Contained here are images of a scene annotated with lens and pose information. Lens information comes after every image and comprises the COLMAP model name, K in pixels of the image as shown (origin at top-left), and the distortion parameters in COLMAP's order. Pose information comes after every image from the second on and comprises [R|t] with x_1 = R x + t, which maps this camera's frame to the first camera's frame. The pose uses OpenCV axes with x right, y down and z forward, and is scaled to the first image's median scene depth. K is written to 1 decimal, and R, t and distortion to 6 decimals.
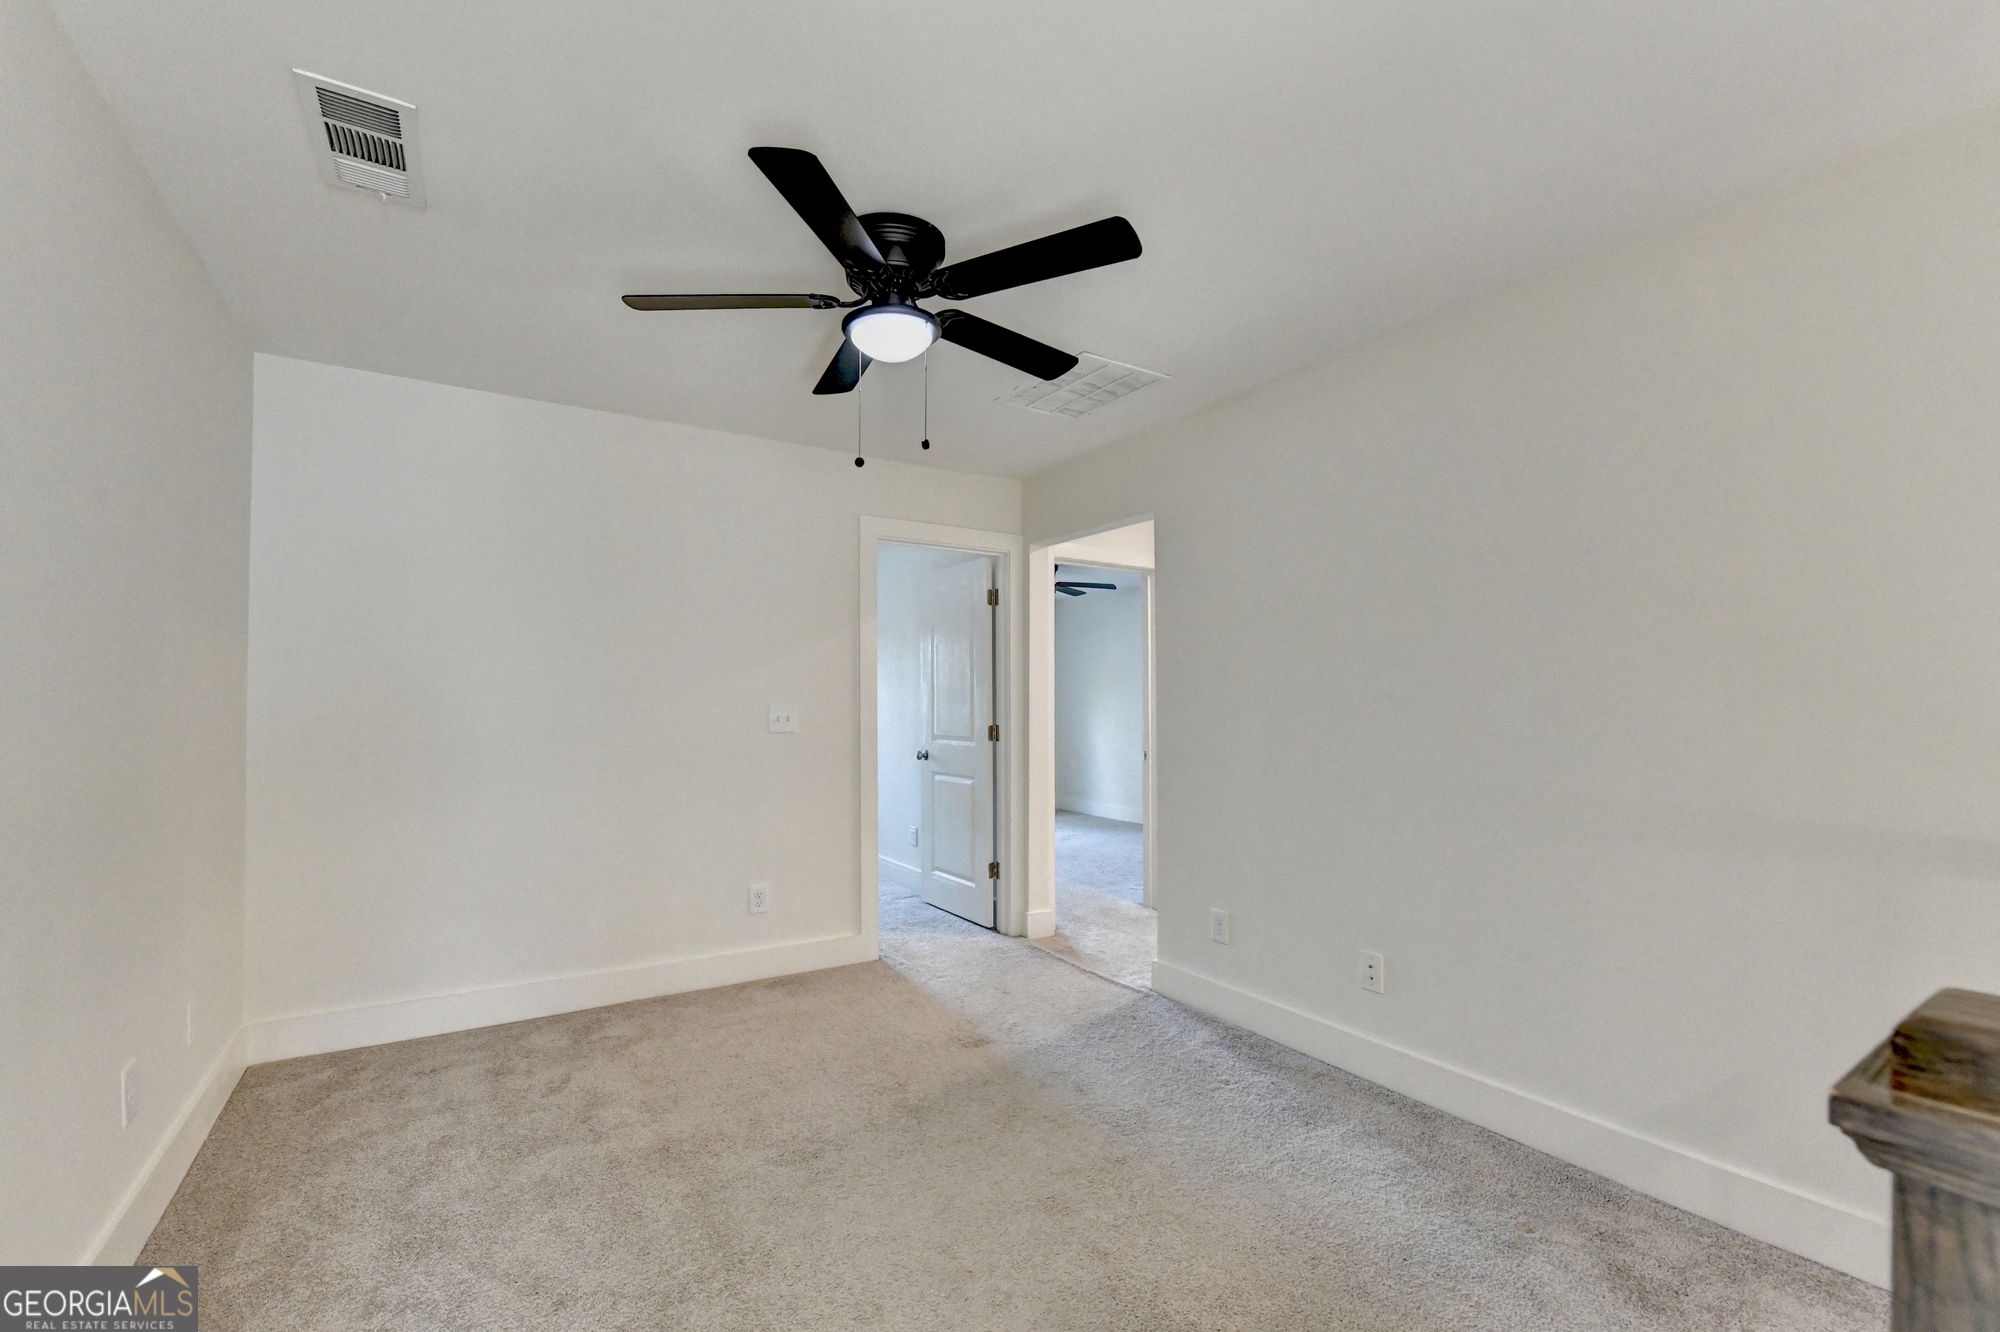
lens RADIAL K [[826.6, 0, 987.7], [0, 826.6, 679.9], [0, 0, 1]] dist [-0.000858, -0.006339]
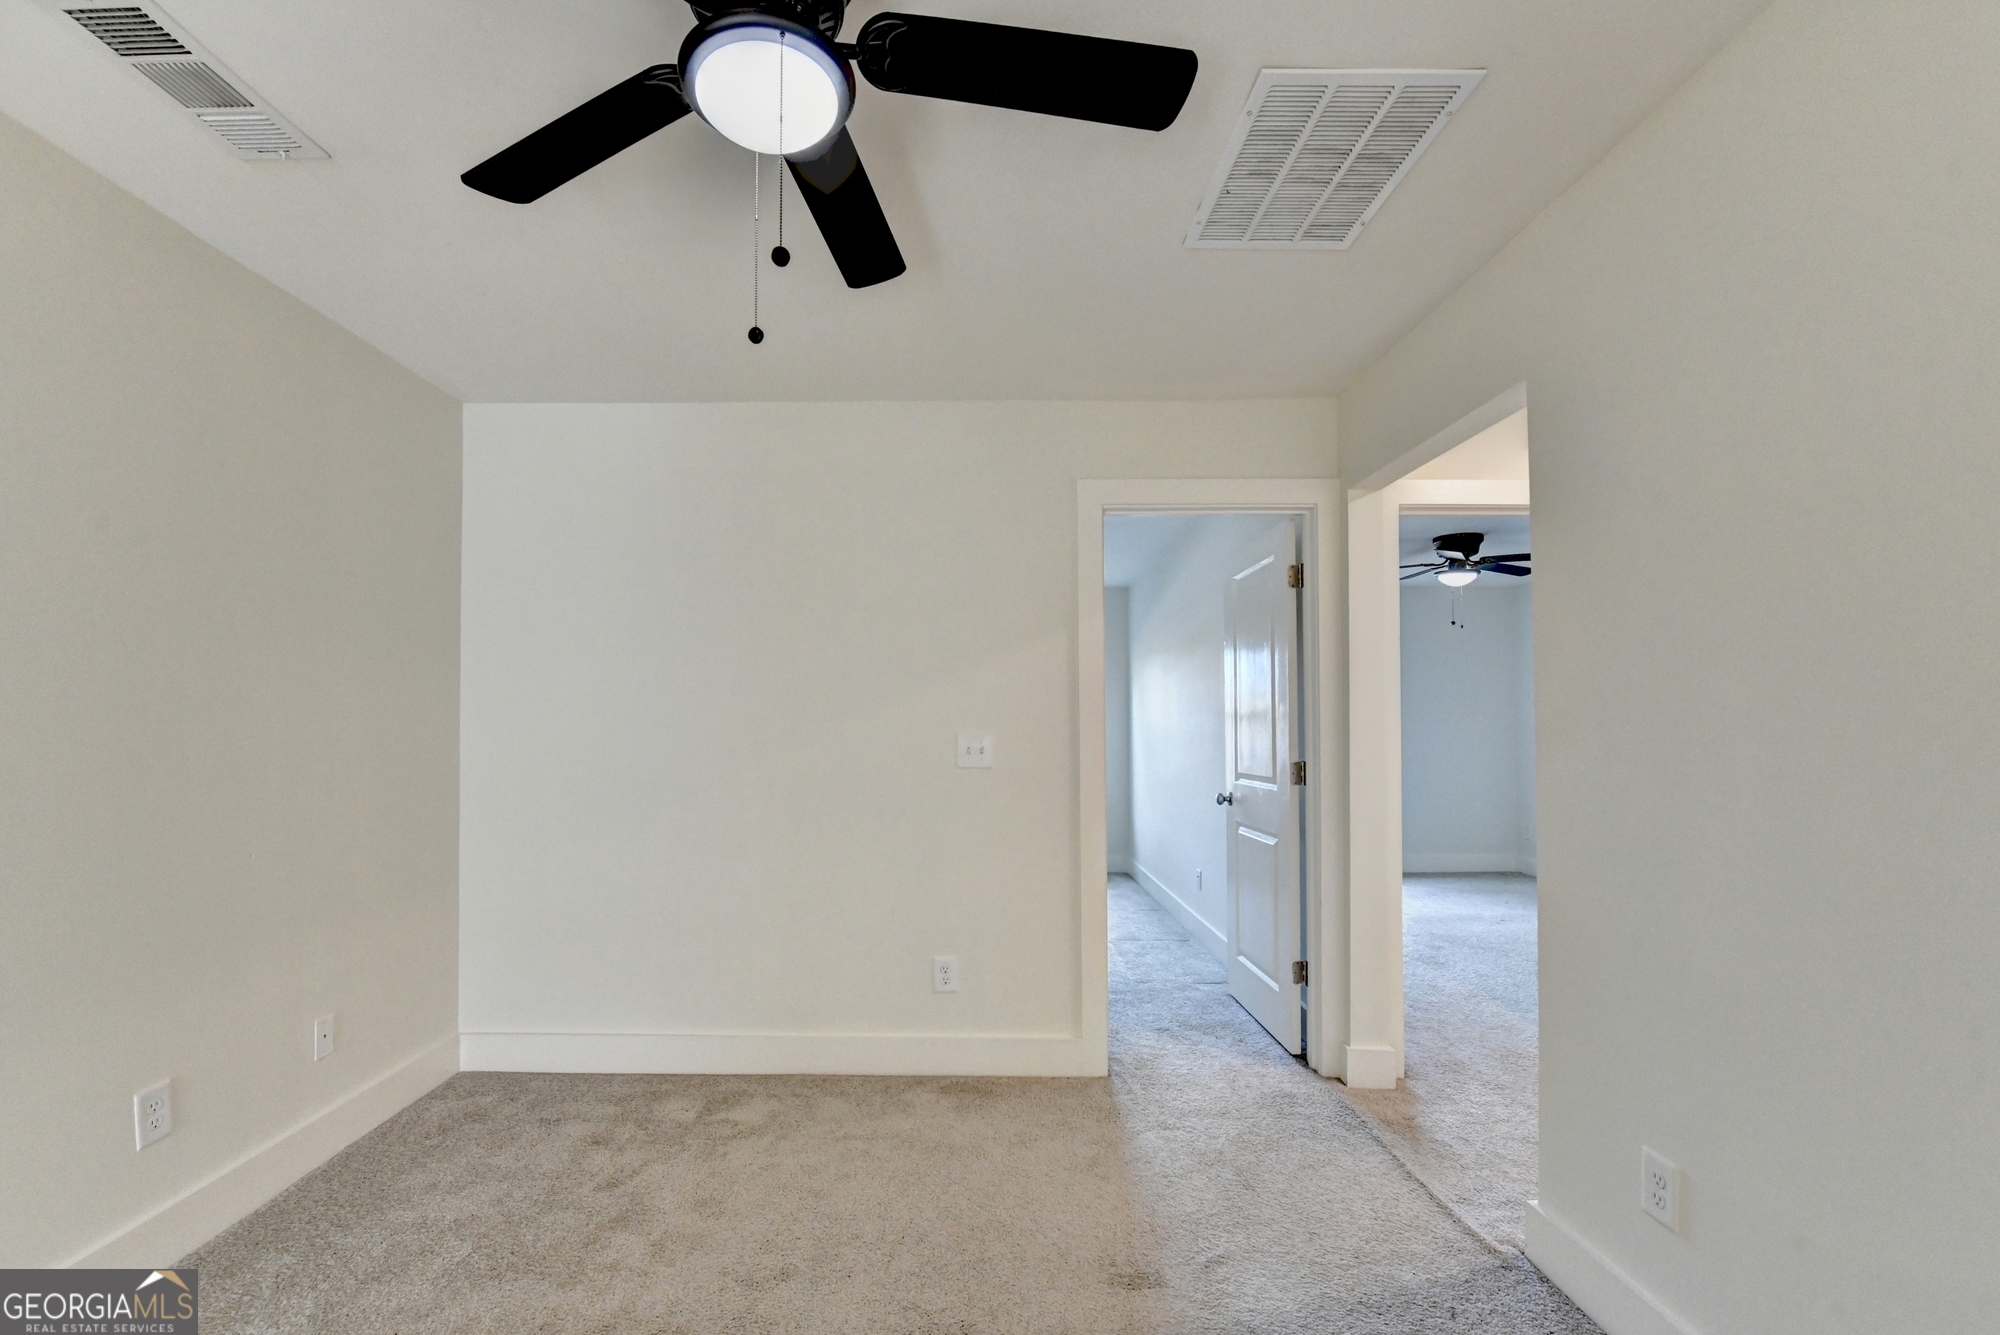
lens RADIAL K [[826.5, 0, 975.4], [0, 826.5, 708.5], [0, 0, 1]] dist [-0.005105, -0.005467]
pose [[0.846107, -0.012683, -0.532862, 0.174991], [0.016543, 0.999860, 0.002469, 0.005153], [0.532756, -0.010904, 0.846199, 0.331377]]
